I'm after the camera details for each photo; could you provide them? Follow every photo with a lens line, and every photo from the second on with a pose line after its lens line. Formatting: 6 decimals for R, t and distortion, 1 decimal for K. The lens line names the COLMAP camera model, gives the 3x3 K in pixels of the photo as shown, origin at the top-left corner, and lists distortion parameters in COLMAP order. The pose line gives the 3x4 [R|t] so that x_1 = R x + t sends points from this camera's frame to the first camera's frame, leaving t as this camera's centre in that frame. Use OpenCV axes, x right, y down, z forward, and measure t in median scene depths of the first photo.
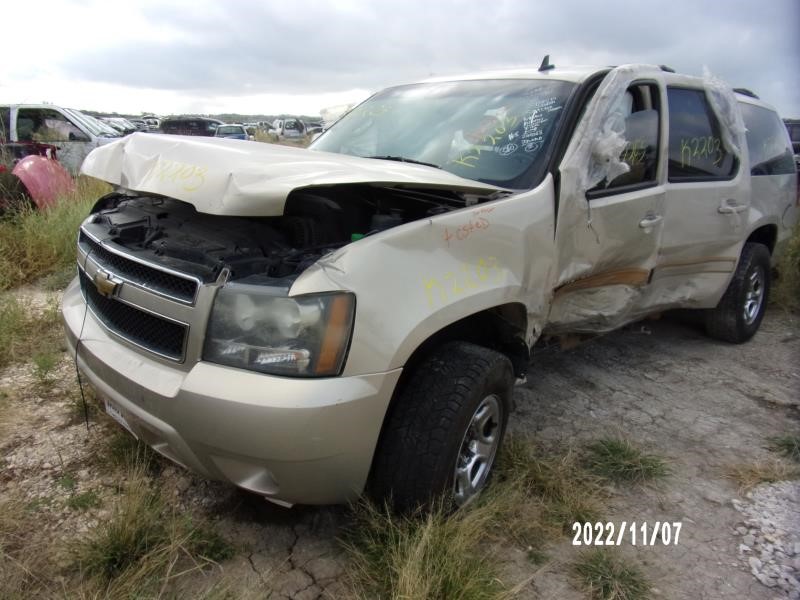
lens RADIAL K [[602.0, 0, 400.0], [0, 602.0, 300.0], [0, 0, 1]] dist [-0.006817, -0.003545]
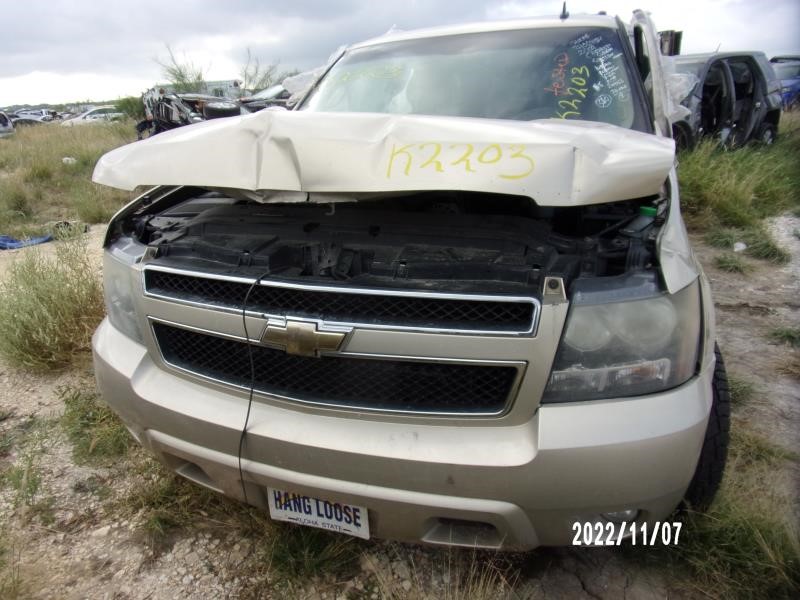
lens RADIAL K [[602.0, 0, 400.0], [0, 602.0, 300.0], [0, 0, 1]] dist [-0.006817, -0.003545]
pose [[0.899524, -0.206435, 0.385021, -0.671728], [0.189530, 0.978460, 0.081818, -0.108545], [-0.393618, -0.000624, 0.919274, 0.344031]]
